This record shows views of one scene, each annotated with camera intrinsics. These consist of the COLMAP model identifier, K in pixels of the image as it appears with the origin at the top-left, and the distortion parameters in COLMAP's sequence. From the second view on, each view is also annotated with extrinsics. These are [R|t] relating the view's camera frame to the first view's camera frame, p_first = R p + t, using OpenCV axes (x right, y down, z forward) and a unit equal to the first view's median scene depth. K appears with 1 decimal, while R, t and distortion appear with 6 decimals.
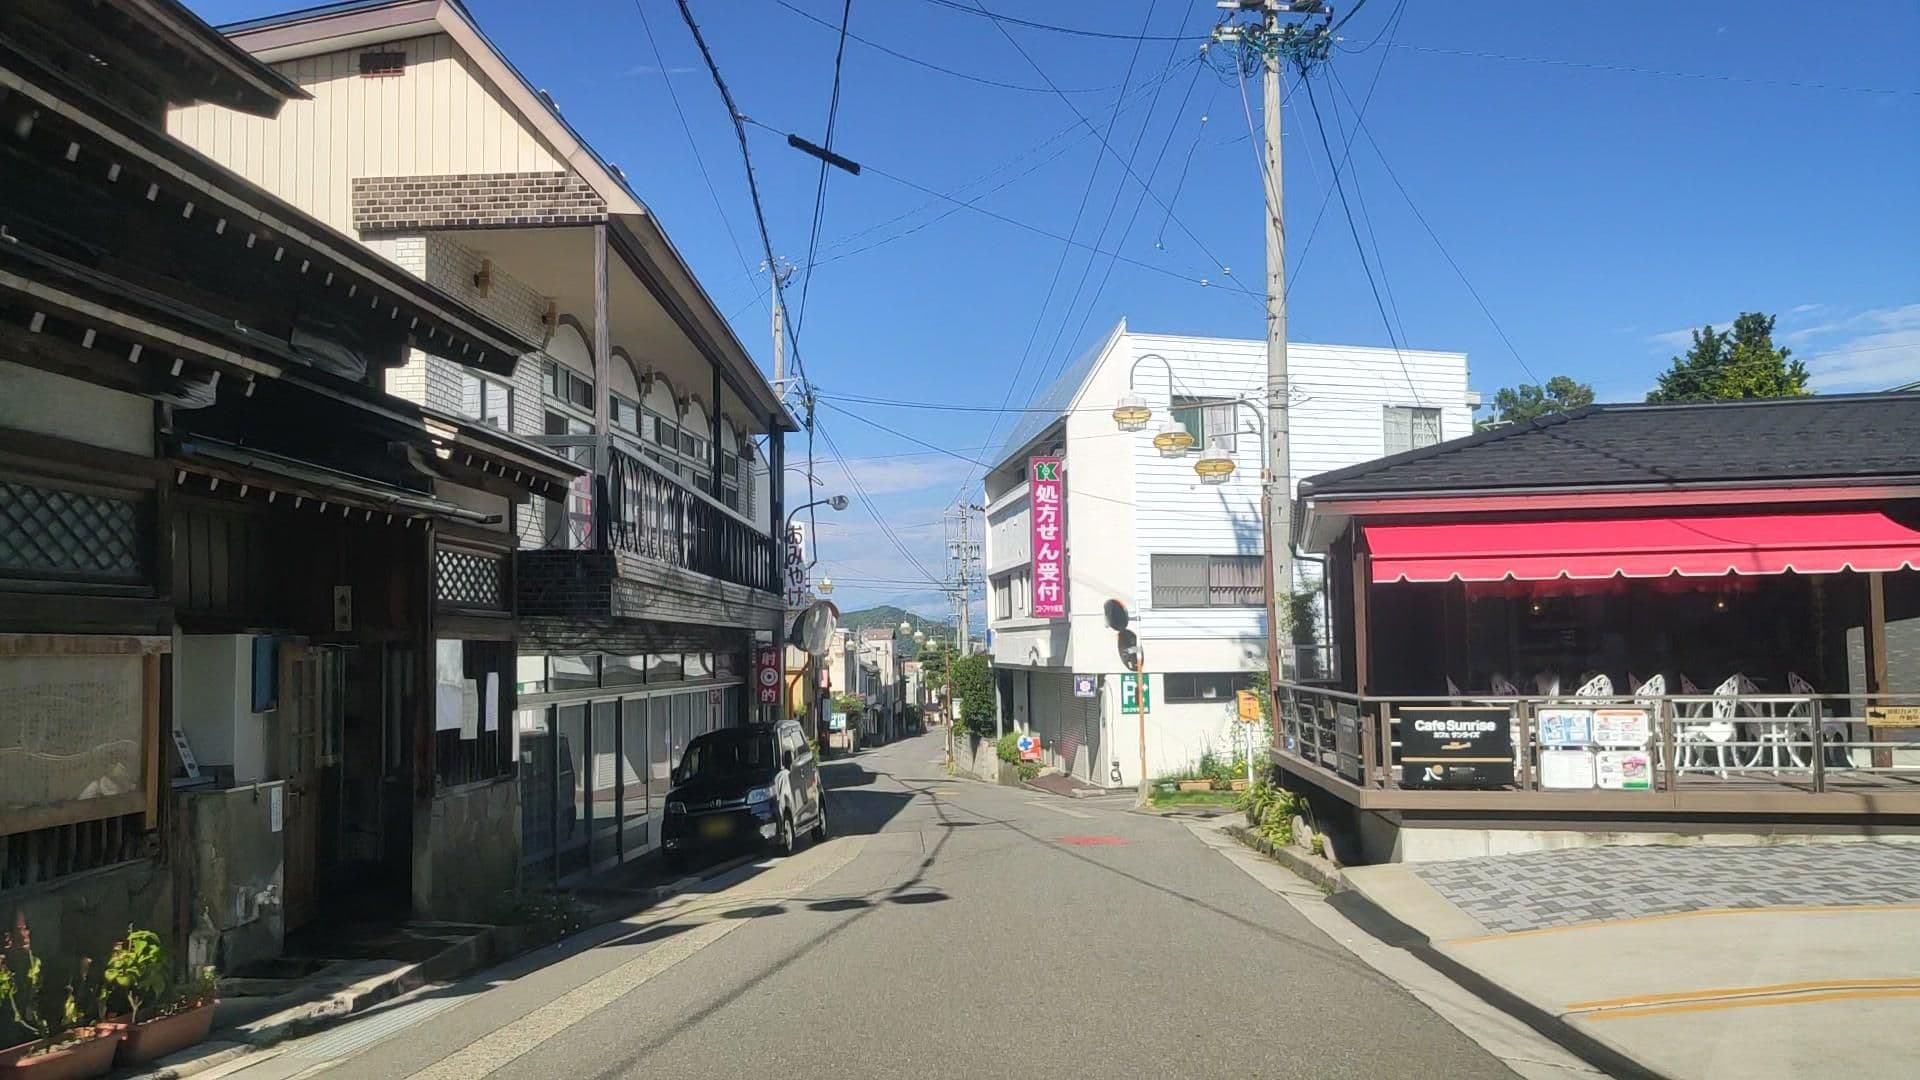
lens RADIAL K [[1515.8, 0, 960.0], [0, 1515.8, 540.0], [0, 0, 1]] dist [0.001050, 0.001405]
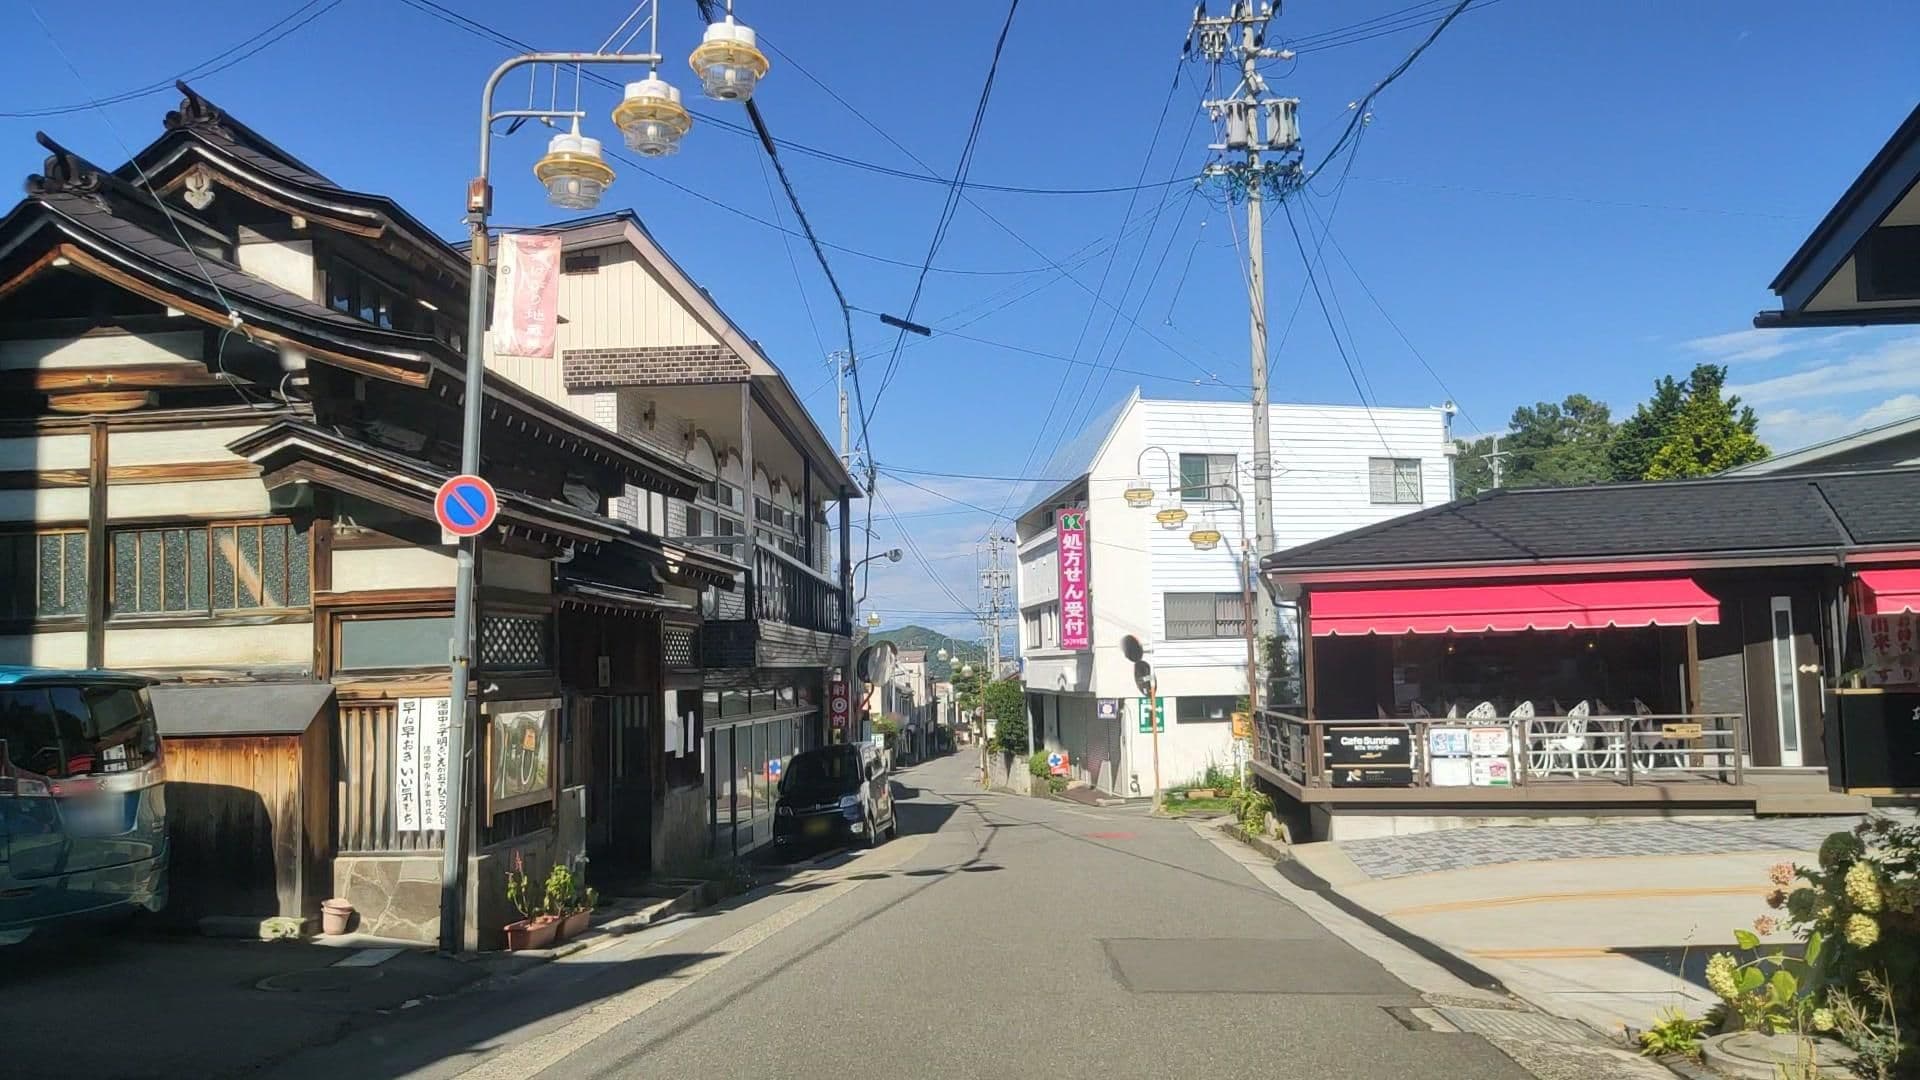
lens RADIAL K [[1522.5, 0, 998.4], [0, 1522.5, 553.3], [0, 0, 1]] dist [-0.006307, -0.001808]
pose [[0.999923, -0.009316, 0.008155, -0.015094], [0.009342, 0.999952, -0.003054, -0.035301], [-0.008126, 0.003130, 0.999962, -0.286033]]
